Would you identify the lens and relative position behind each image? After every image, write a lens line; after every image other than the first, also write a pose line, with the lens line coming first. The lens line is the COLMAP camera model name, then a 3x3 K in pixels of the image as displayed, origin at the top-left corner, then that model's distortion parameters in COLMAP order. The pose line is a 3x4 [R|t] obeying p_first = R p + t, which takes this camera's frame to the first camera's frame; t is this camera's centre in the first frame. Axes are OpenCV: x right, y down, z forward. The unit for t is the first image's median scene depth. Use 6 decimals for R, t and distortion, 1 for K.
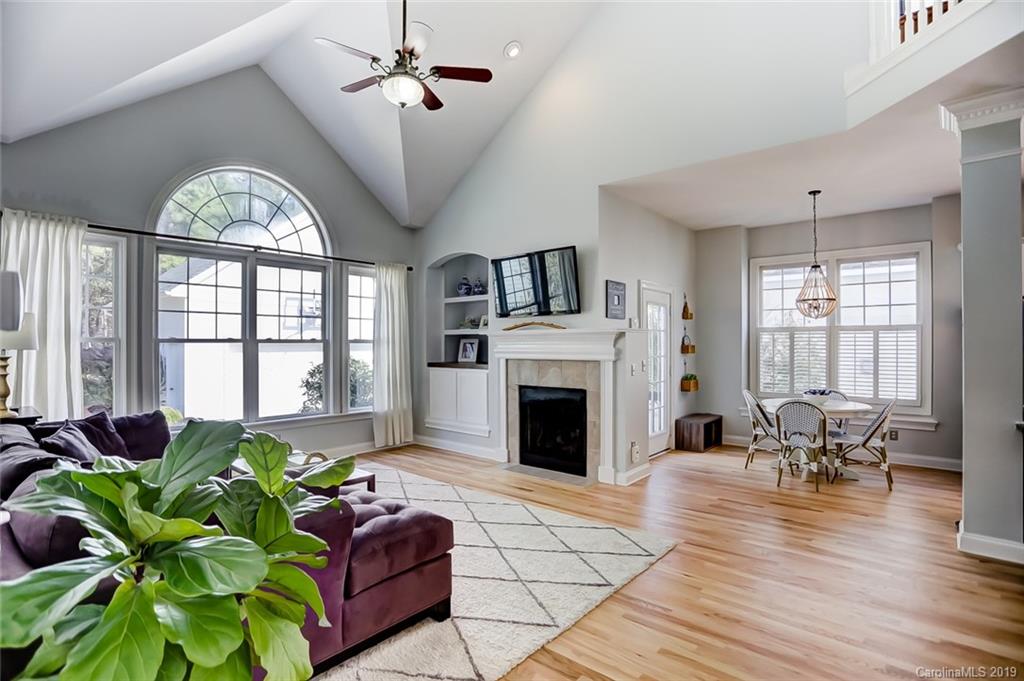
lens RADIAL K [[508.5, 0, 518.7], [0, 508.5, 345.4], [0, 0, 1]] dist [-0.049338, 0.013332]
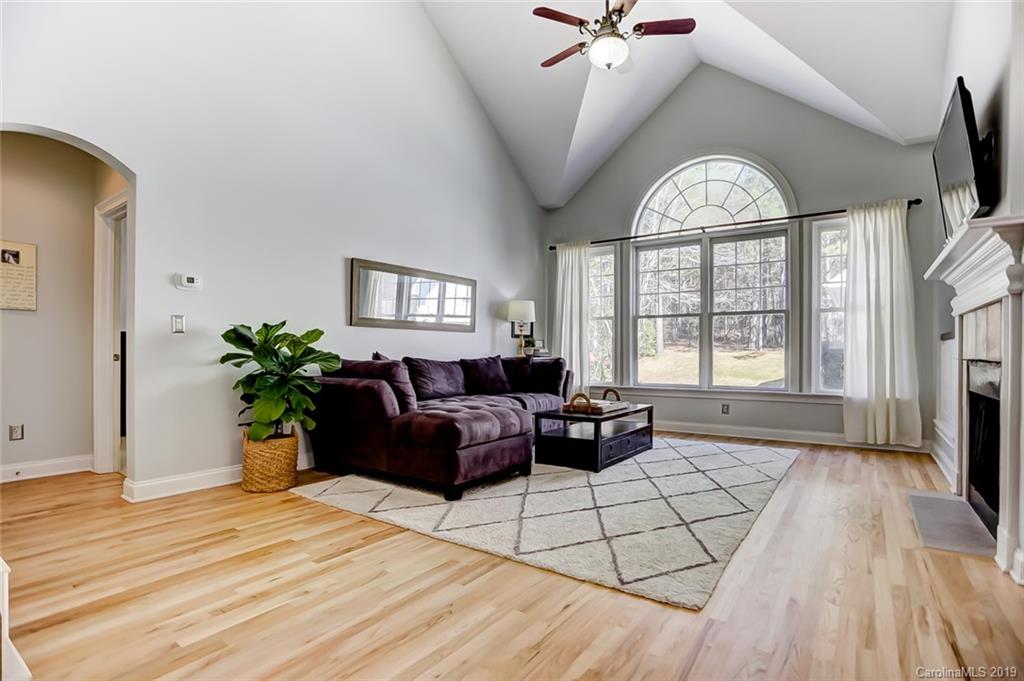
lens RADIAL K [[508.5, 0, 508.4], [0, 508.5, 356.4], [0, 0, 1]] dist [-0.049338, 0.013332]
pose [[0.079814, 0.009143, -0.996768, 0.553736], [-0.005571, 0.999946, 0.008726, 0.078855], [0.996794, 0.004857, 0.079860, 0.501159]]
